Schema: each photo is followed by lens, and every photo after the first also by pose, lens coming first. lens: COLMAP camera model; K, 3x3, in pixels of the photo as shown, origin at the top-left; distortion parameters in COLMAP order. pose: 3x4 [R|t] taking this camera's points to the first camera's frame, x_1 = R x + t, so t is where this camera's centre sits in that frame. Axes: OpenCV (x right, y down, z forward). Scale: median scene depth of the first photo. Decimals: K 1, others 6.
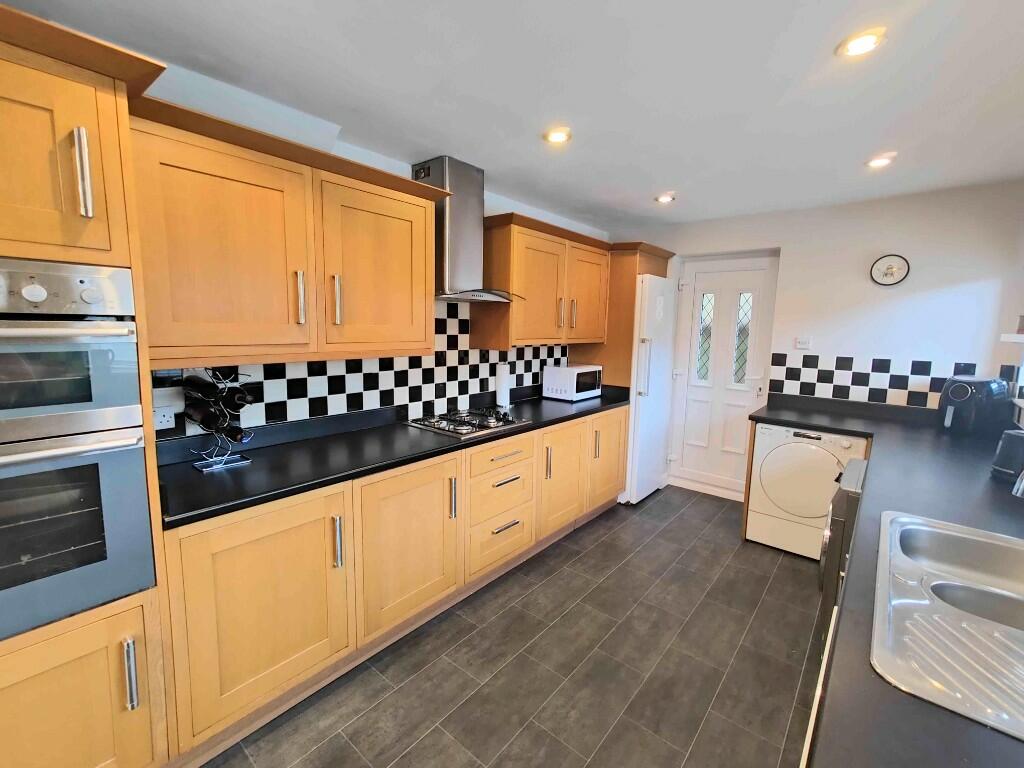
lens RADIAL K [[450.4, 0, 511.7], [0, 450.4, 383.1], [0, 0, 1]] dist [0.008212, -0.001161]
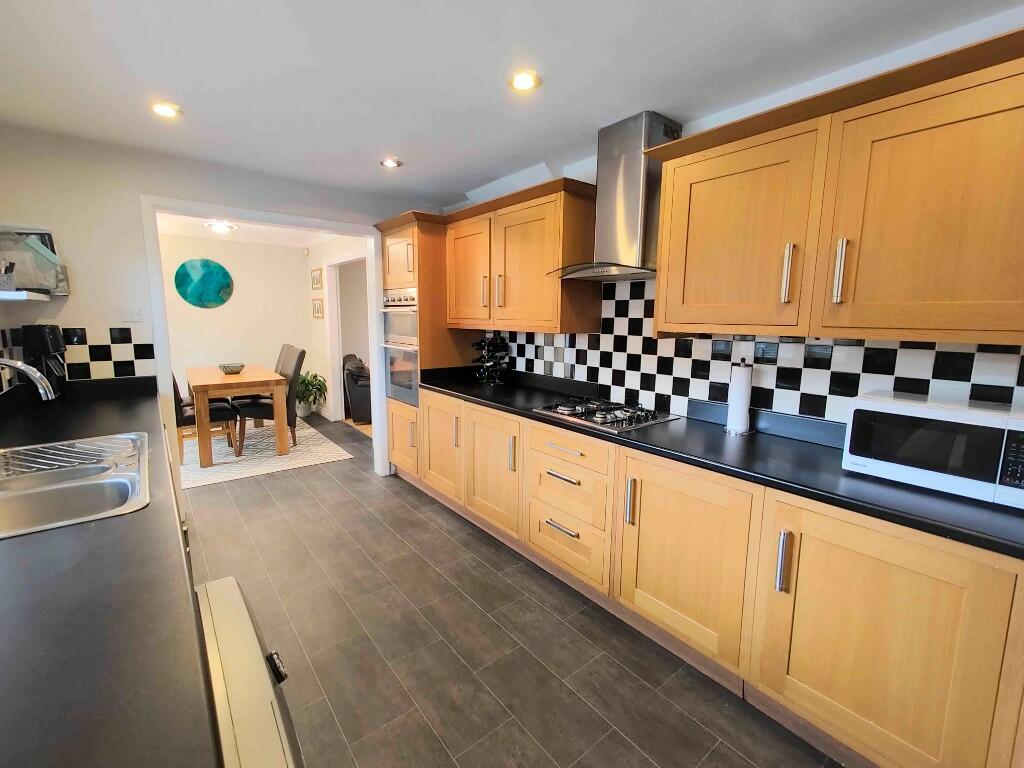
lens RADIAL K [[450.4, 0, 508.1], [0, 450.4, 379.3], [0, 0, 1]] dist [0.008212, -0.001161]
pose [[-0.199879, 0.137266, -0.970158, 0.733023], [-0.123023, 0.978787, 0.163833, -0.097368], [0.972067, 0.152099, -0.178752, 0.876761]]
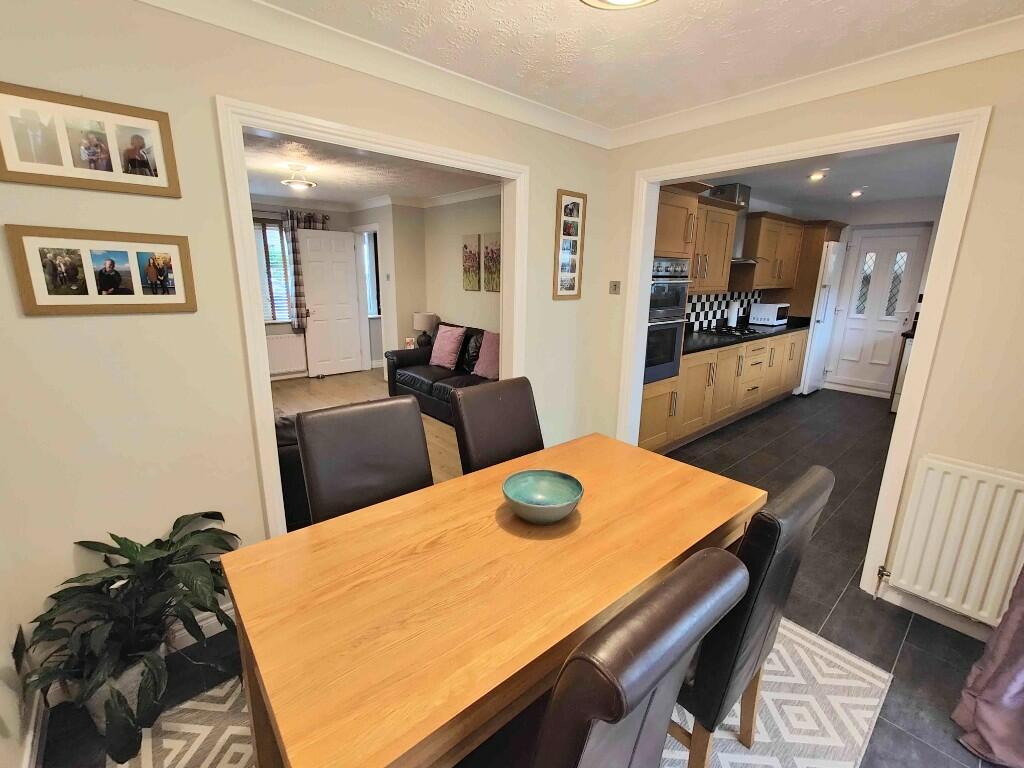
lens RADIAL K [[450.4, 0, 513.9], [0, 450.4, 381.8], [0, 0, 1]] dist [0.008212, -0.001161]
pose [[0.988359, 0.028302, -0.149487, -0.612501], [-0.012110, 0.994062, 0.108135, 0.089866], [0.151660, -0.105065, 0.982833, -0.836112]]
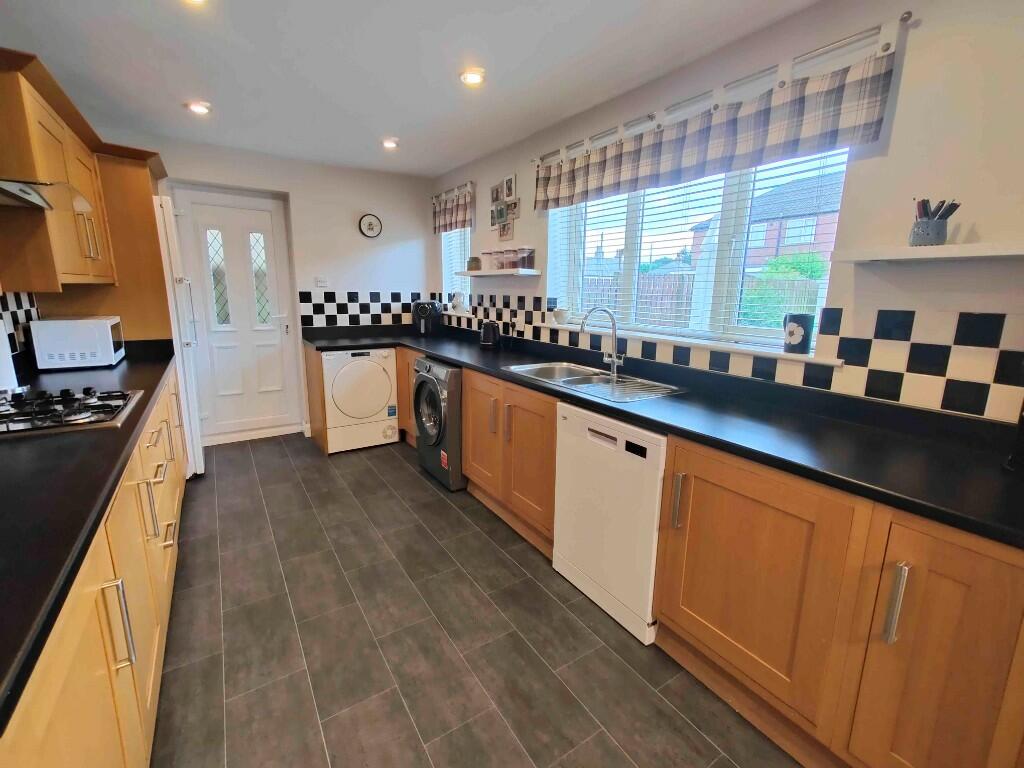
lens RADIAL K [[450.4, 0, 508.1], [0, 450.4, 380.5], [0, 0, 1]] dist [0.008212, -0.001161]
pose [[0.302422, -0.209036, 0.929970, -0.410774], [0.115683, 0.976493, 0.181874, 0.005999], [-0.946128, 0.052579, 0.319495, 0.204677]]
